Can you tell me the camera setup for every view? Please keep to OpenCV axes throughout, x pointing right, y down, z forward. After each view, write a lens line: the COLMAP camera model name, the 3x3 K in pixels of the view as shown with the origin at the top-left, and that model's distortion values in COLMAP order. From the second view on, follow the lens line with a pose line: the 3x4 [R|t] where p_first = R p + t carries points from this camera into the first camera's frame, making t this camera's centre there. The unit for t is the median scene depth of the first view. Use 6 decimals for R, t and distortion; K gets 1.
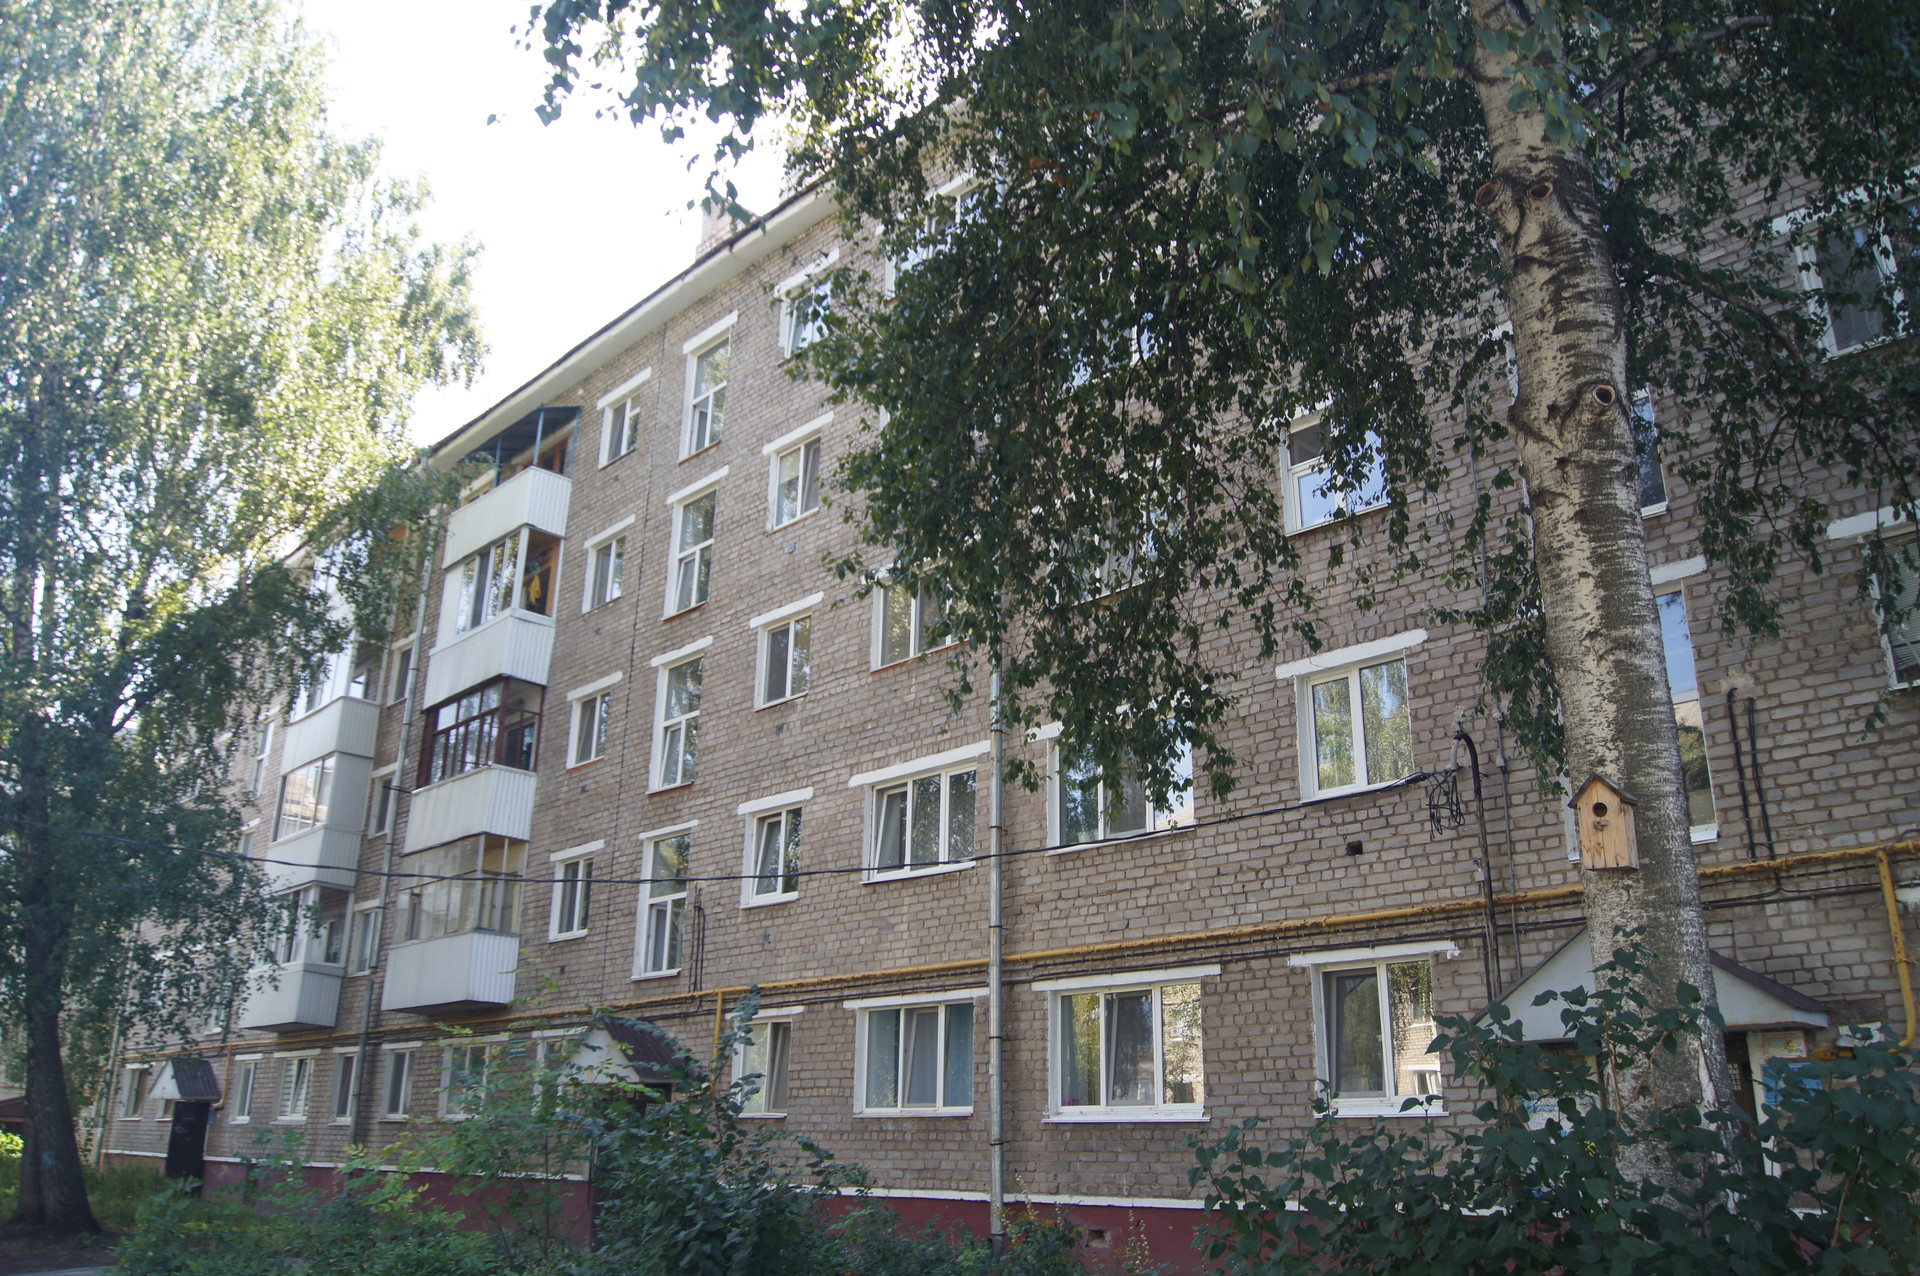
lens RADIAL K [[1520.4, 0, 963.4], [0, 1520.4, 626.7], [0, 0, 1]] dist [-0.093865, 0.021195]
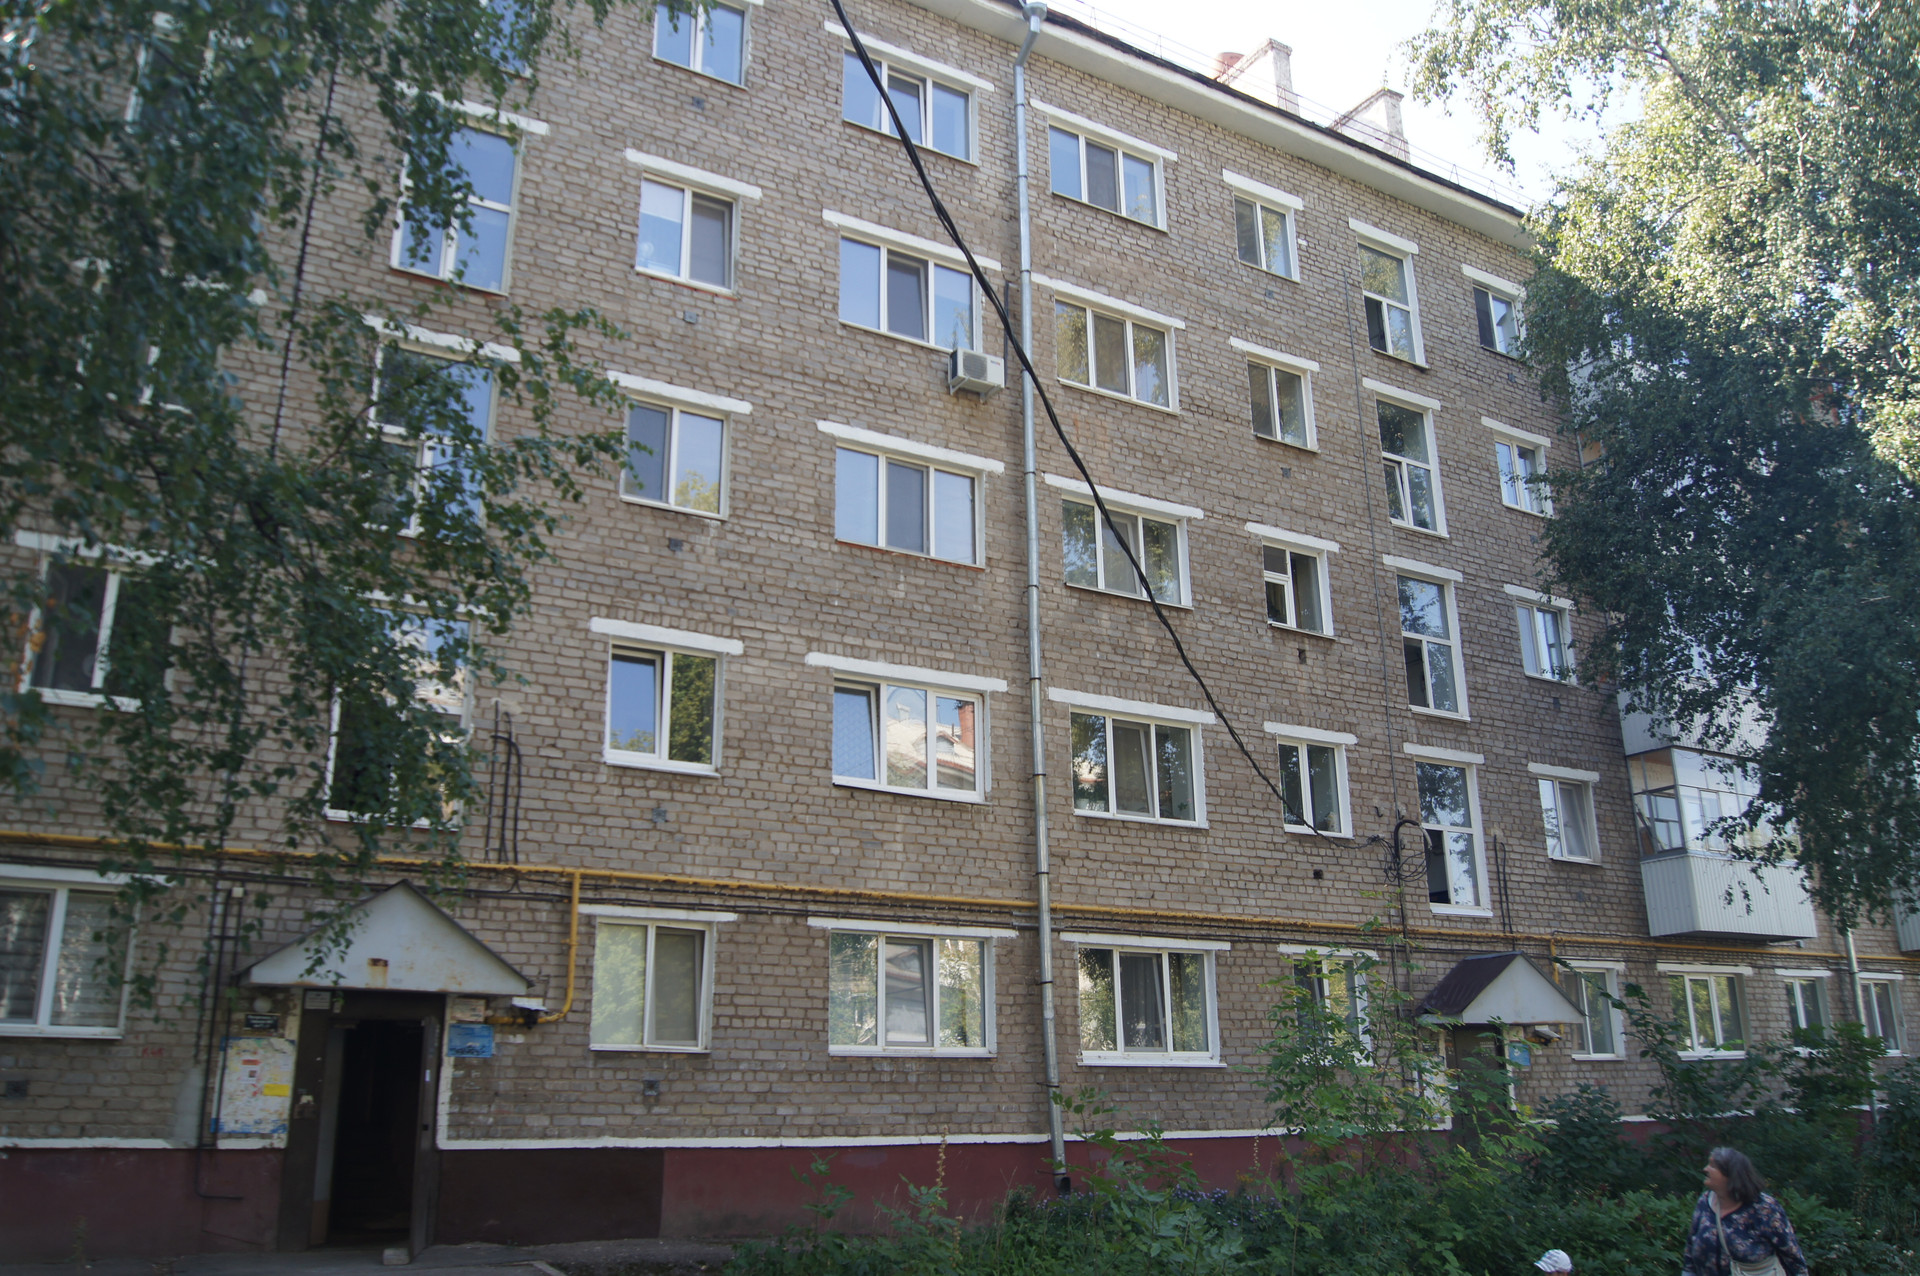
lens RADIAL K [[1520.4, 0, 962.7], [0, 1520.4, 647.5], [0, 0, 1]] dist [-0.093865, 0.021195]
pose [[0.231546, 0.273086, 0.933708, -1.092611], [-0.313021, 0.929663, -0.194278, 0.304020], [-0.921089, -0.247285, 0.300742, 0.875522]]
